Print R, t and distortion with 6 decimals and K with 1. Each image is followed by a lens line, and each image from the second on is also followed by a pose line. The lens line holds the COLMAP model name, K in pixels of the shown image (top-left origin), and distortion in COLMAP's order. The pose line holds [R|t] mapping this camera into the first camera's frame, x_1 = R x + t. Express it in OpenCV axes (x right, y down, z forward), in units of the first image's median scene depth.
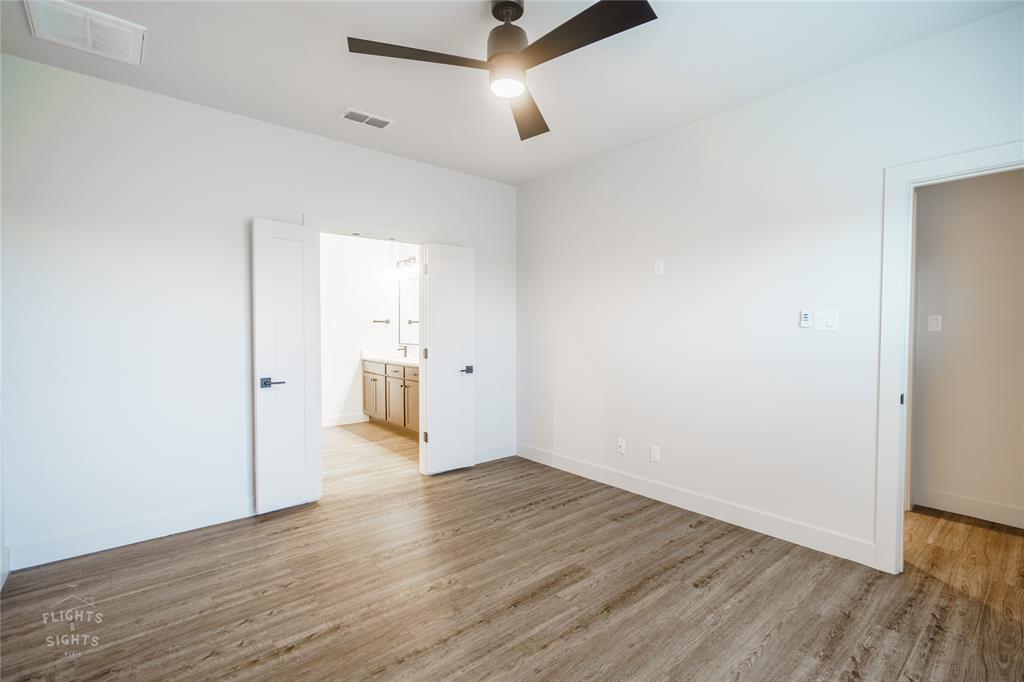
lens RADIAL K [[469.8, 0, 511.2], [0, 469.8, 338.8], [0, 0, 1]] dist [-0.002104, 0.001333]
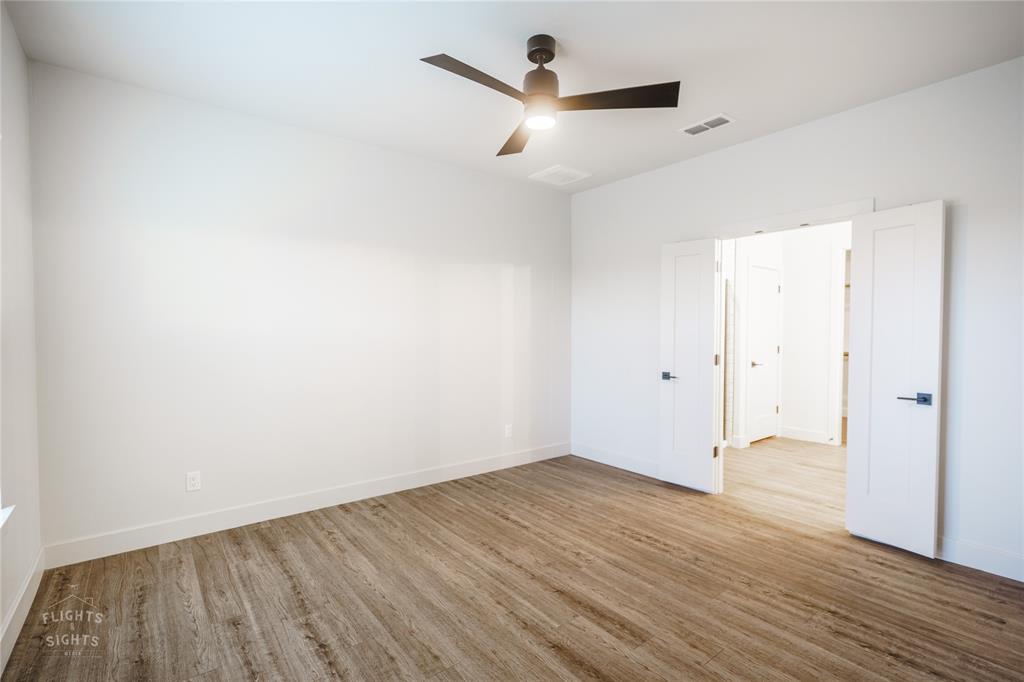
lens RADIAL K [[469.8, 0, 502.8], [0, 469.8, 338.6], [0, 0, 1]] dist [-0.002104, 0.001333]
pose [[-0.043892, 0.014476, -0.998931, 0.761104], [-0.023403, 0.999606, 0.015514, -0.014781], [0.998762, 0.024059, -0.043536, 0.643985]]
